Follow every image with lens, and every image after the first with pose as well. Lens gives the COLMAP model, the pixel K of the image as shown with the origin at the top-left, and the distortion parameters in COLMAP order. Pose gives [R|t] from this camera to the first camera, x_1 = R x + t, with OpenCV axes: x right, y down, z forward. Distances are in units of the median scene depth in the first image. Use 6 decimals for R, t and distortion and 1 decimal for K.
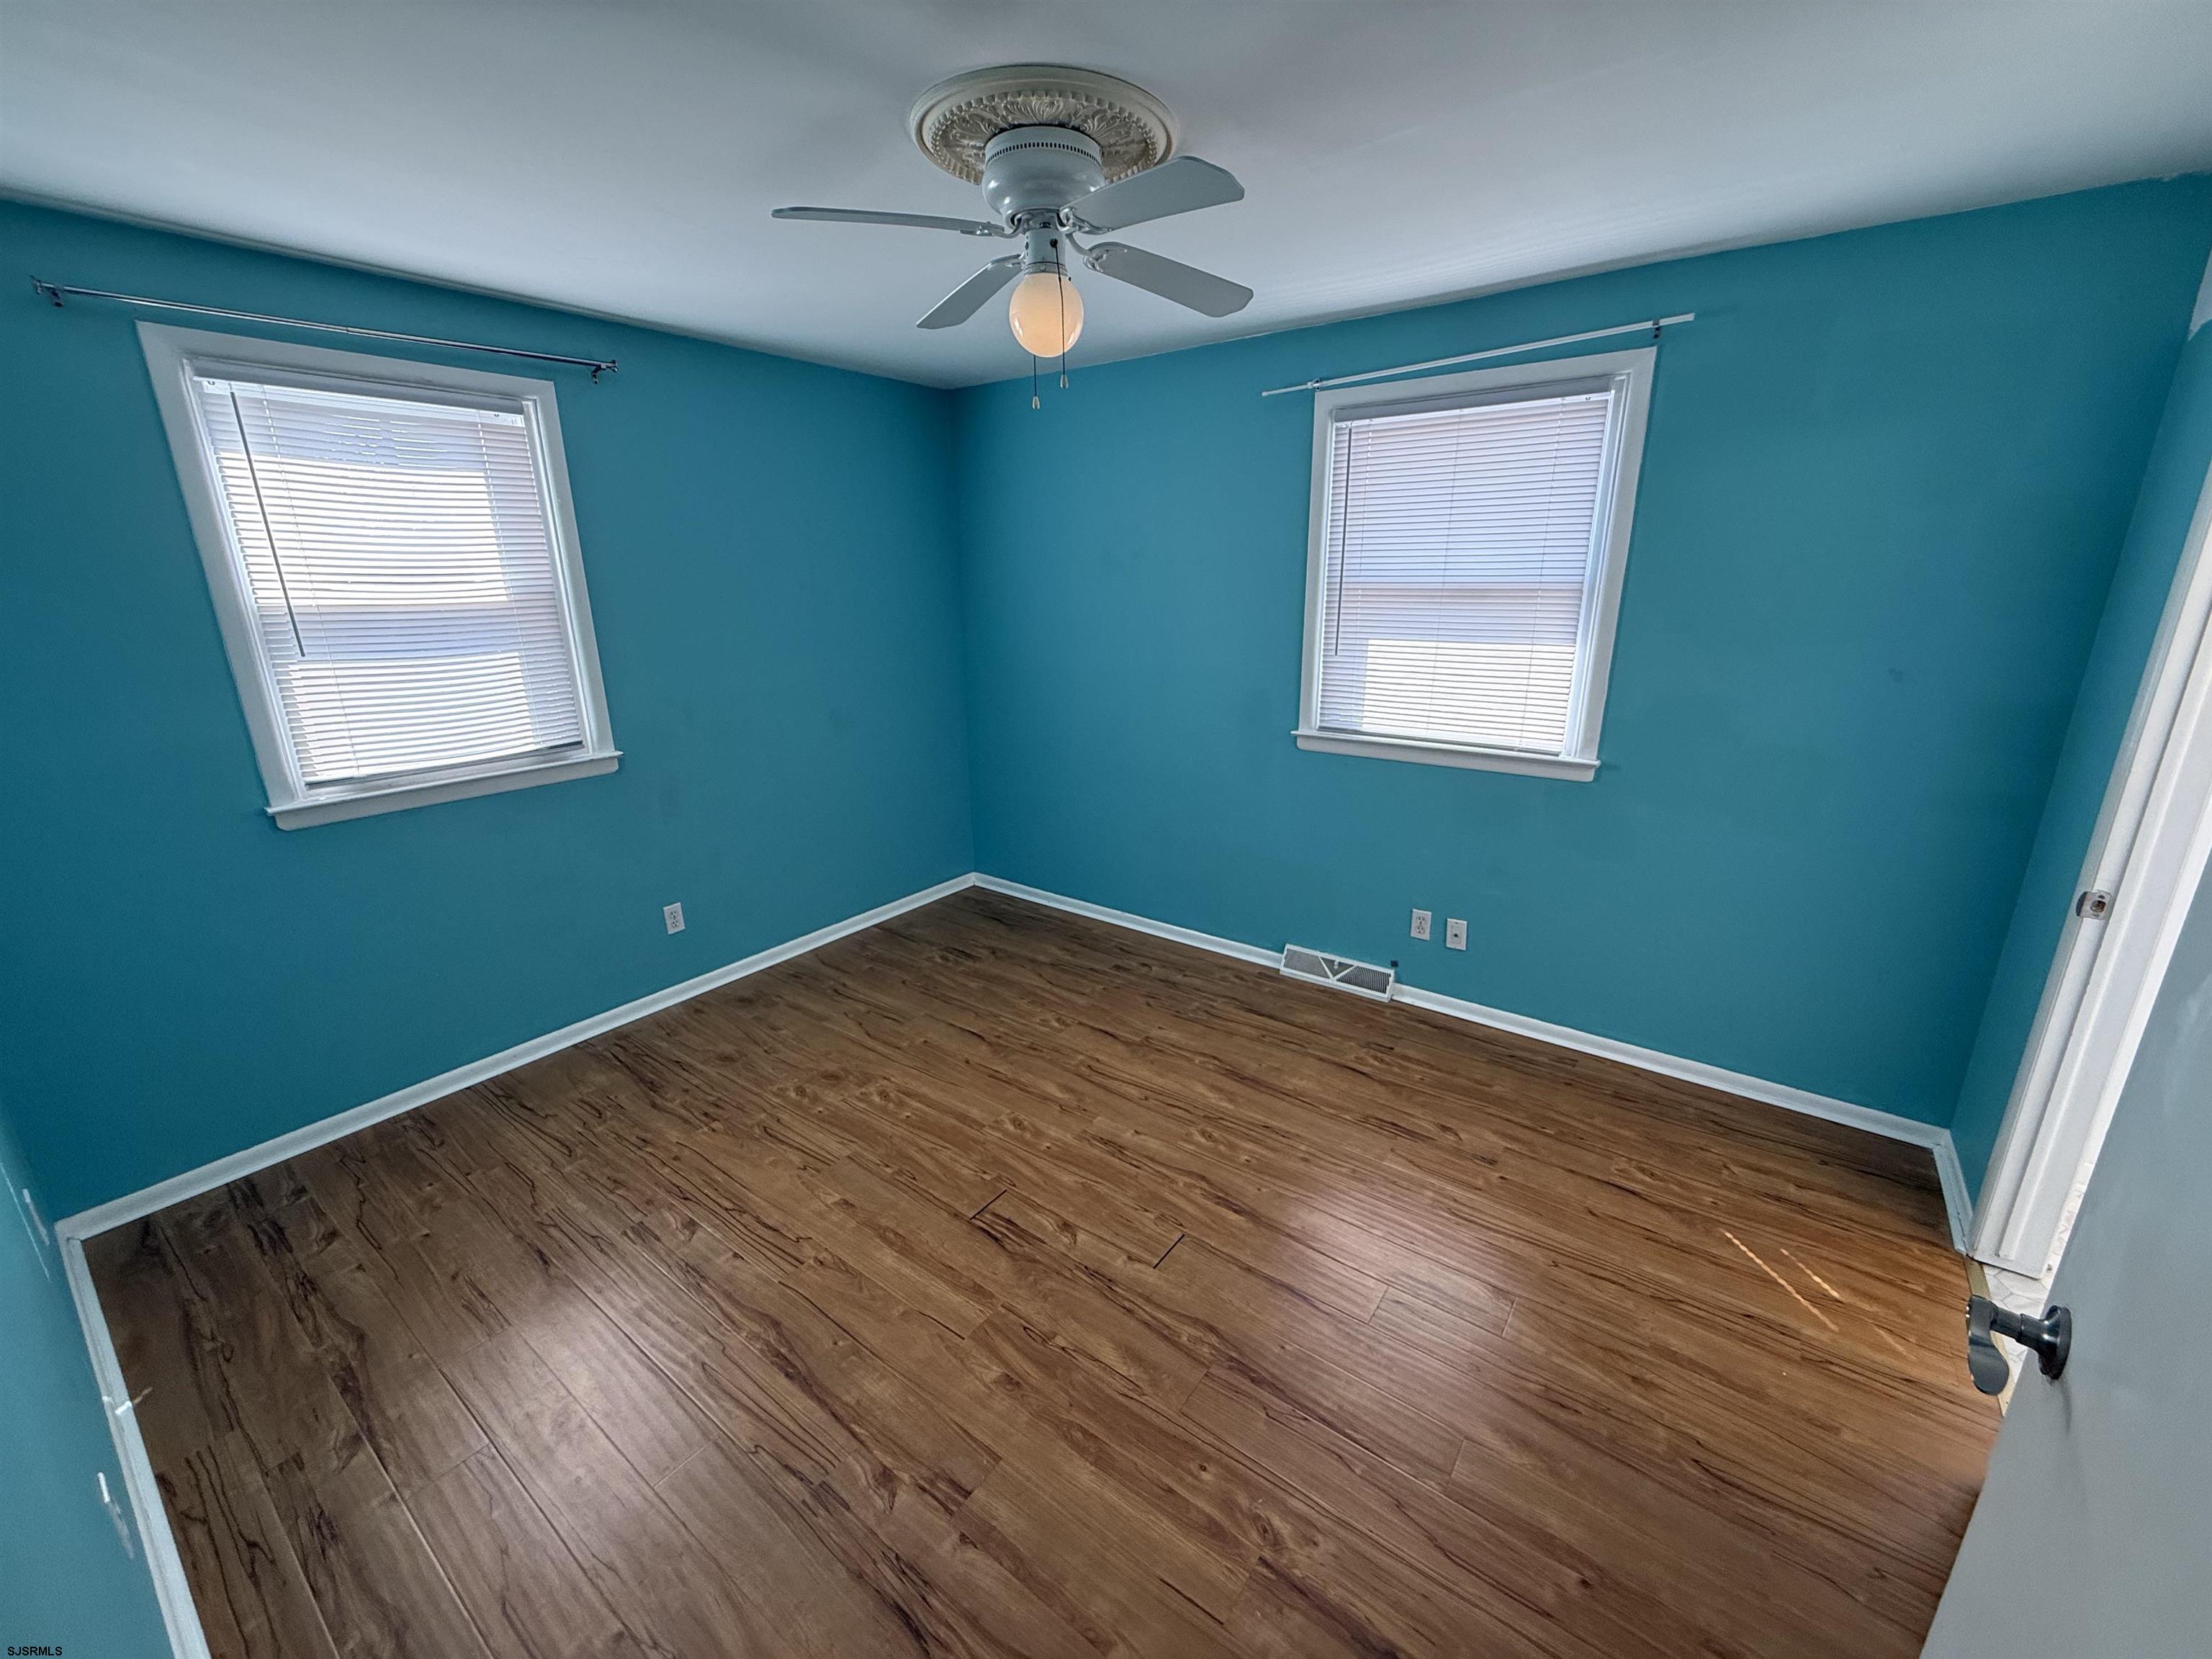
lens RADIAL K [[886.3, 0, 1106.4], [0, 886.3, 832.2], [0, 0, 1]] dist [-0.000152, -0.000340]
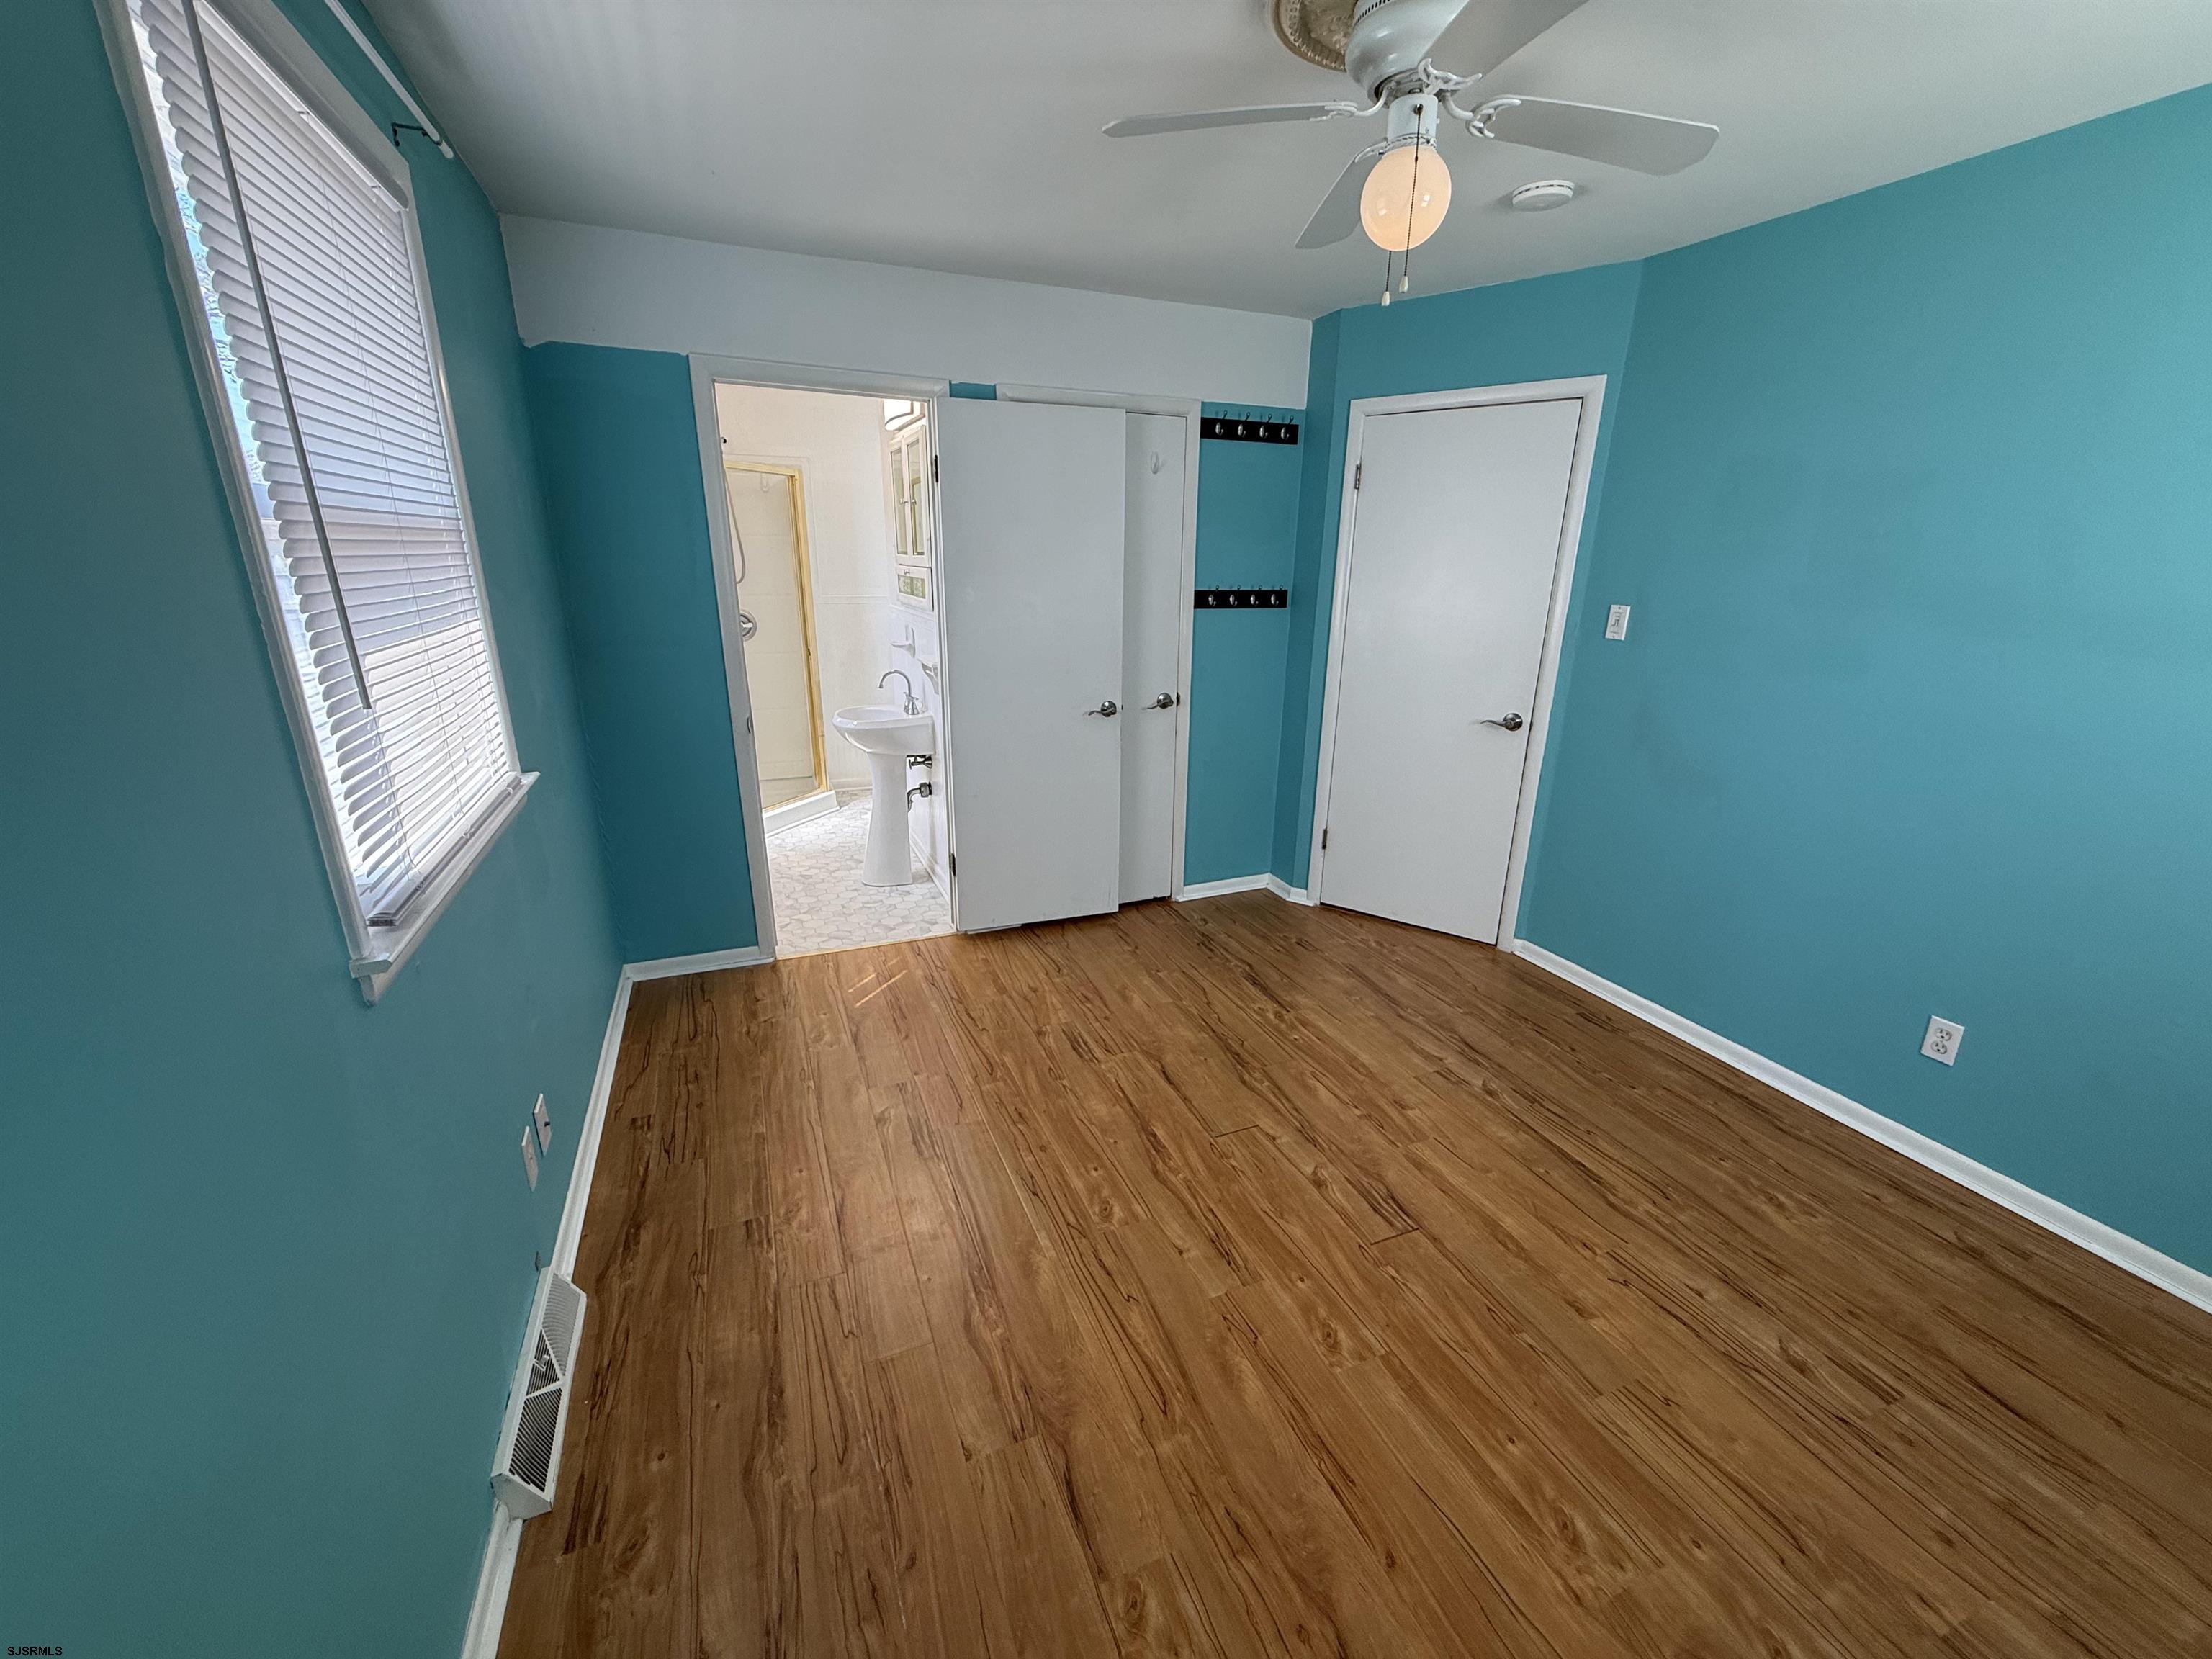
lens RADIAL K [[886.3, 0, 1106.3], [0, 886.3, 828.3], [0, 0, 1]] dist [-0.000152, -0.000340]
pose [[-0.858268, -0.152970, 0.489873, -0.253015], [0.143012, 0.845443, 0.514561, -0.409509], [-0.492872, 0.511689, -0.703741, 1.540645]]
